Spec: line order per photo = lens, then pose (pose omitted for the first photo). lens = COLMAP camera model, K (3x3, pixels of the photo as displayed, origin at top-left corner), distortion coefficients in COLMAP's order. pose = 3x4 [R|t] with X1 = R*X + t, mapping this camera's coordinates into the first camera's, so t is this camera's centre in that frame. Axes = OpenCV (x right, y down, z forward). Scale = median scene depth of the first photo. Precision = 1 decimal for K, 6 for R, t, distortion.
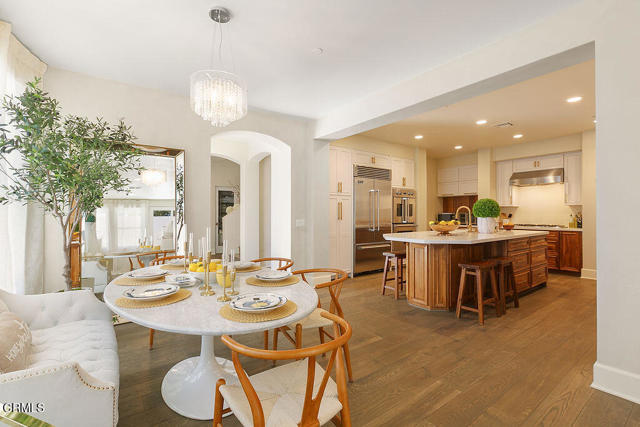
lens RADIAL K [[295.2, 0, 320.6], [0, 295.2, 211.1], [0, 0, 1]] dist [0.005910, -0.001211]
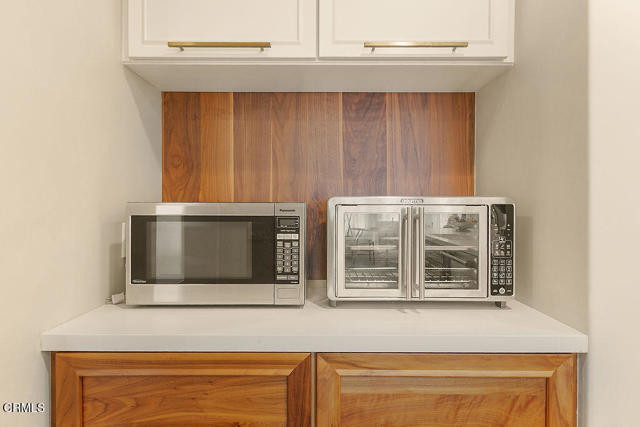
lens RADIAL K [[354.2, 0, 318.3], [0, 354.2, 210.0], [0, 0, 1]] dist [0.002102, -0.001200]
pose [[0.605746, -0.009727, 0.795598, 0.451666], [-0.010702, 0.999735, 0.020371, 0.007387], [-0.795586, -0.020854, 0.605482, 1.164544]]
